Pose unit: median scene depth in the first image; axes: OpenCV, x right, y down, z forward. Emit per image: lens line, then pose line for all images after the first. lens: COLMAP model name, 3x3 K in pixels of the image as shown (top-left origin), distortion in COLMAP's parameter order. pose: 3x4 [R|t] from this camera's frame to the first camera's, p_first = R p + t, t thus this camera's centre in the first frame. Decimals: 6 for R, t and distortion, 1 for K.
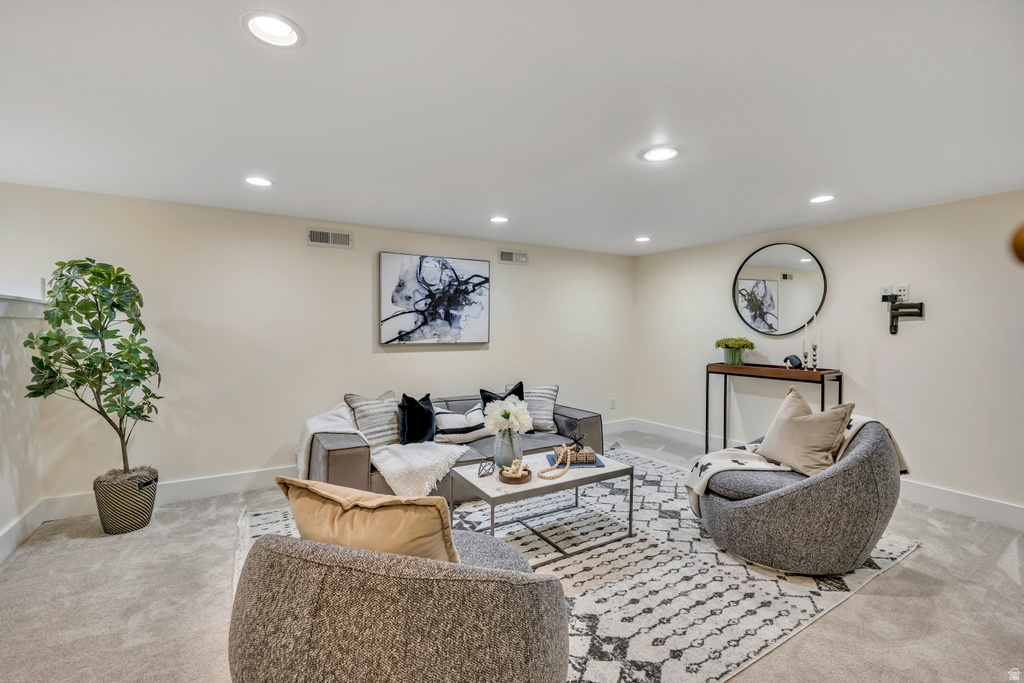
lens RADIAL K [[446.8, 0, 514.3], [0, 446.8, 336.1], [0, 0, 1]] dist [-0.001774, -0.000109]
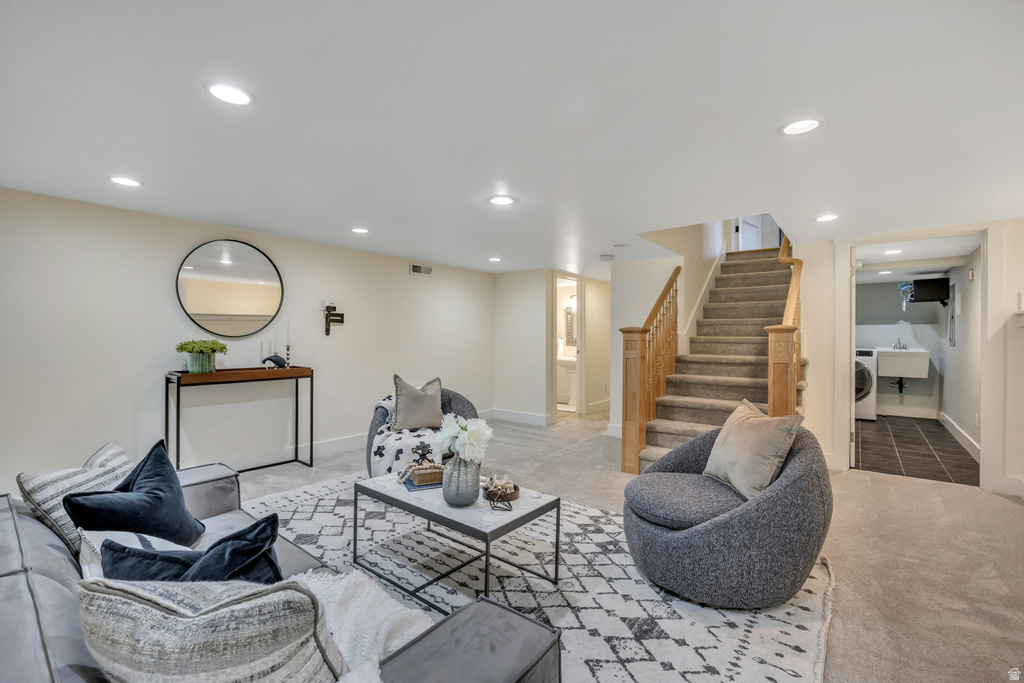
lens RADIAL K [[446.8, 0, 514.3], [0, 446.8, 336.1], [0, 0, 1]] dist [-0.001774, -0.000109]
pose [[-0.352642, -0.002579, 0.935755, -0.772548], [0.009154, 0.999939, 0.006205, -0.005424], [-0.935714, 0.010754, -0.352597, 1.173775]]
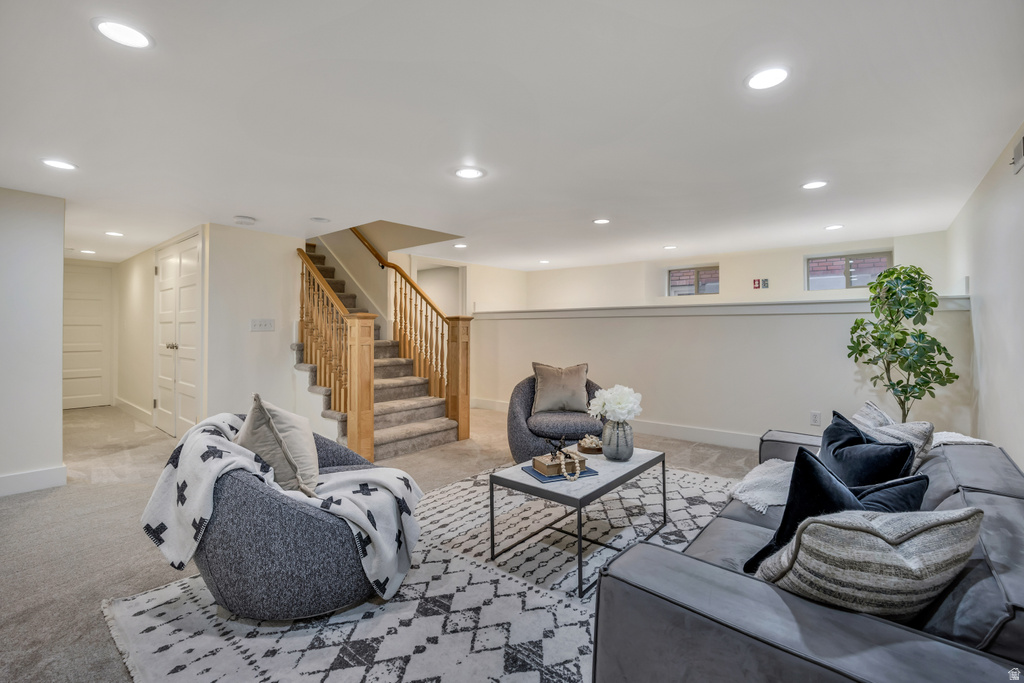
lens RADIAL K [[454.3, 0, 512.3], [0, 454.3, 314.5], [0, 0, 1]] dist [-0.000442, -0.000037]
pose [[-0.945425, -0.008352, -0.325732, 0.505789], [-0.003562, 0.999877, -0.015299, 0.003492], [0.325820, -0.013304, -0.945338, 1.820442]]
